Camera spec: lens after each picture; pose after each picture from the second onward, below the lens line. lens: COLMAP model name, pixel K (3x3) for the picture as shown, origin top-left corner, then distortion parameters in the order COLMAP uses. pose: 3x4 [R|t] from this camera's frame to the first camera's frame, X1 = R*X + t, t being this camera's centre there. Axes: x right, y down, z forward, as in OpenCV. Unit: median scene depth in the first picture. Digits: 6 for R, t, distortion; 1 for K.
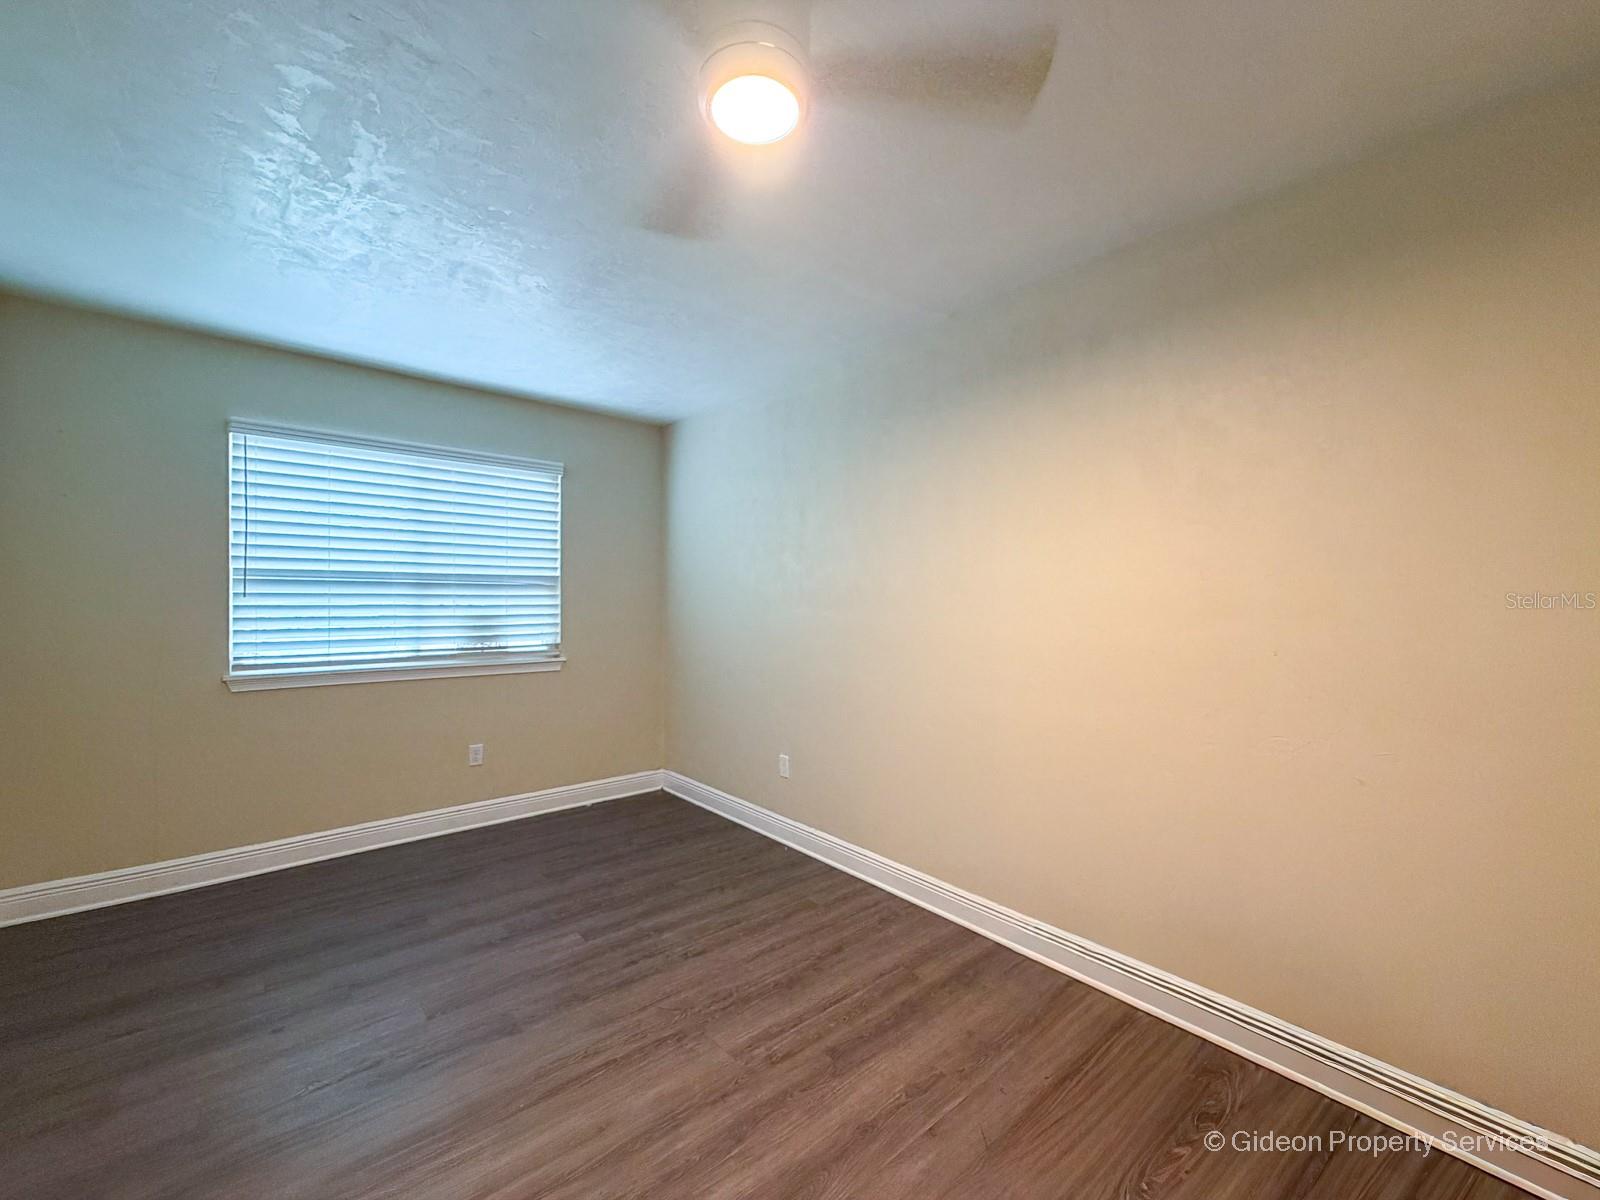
lens RADIAL K [[642.5, 0, 803.9], [0, 642.5, 595.4], [0, 0, 1]] dist [-0.001928, 0.000775]
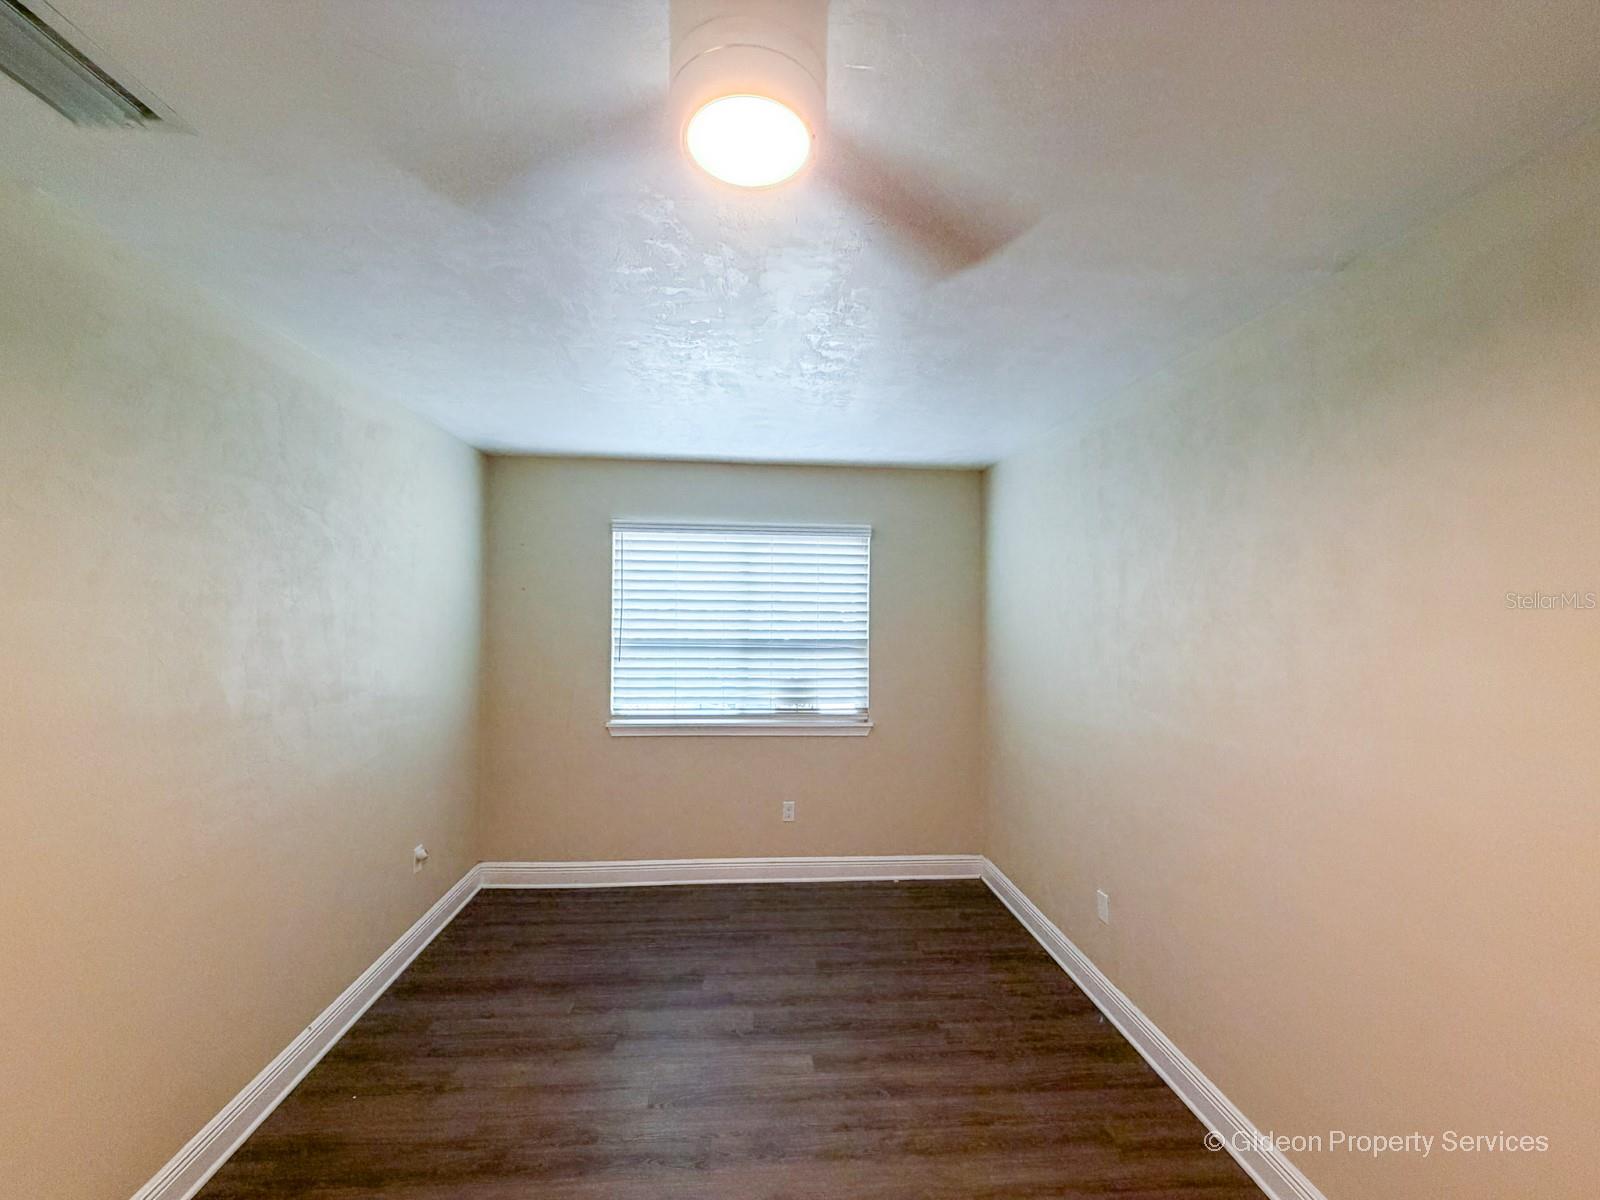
lens RADIAL K [[642.5, 0, 797.3], [0, 642.5, 595.5], [0, 0, 1]] dist [-0.001928, 0.000775]
pose [[0.804711, -0.010282, -0.593578, 0.159076], [-0.005811, 0.999666, -0.025194, -0.097475], [0.593638, 0.023723, 0.804382, 0.193881]]
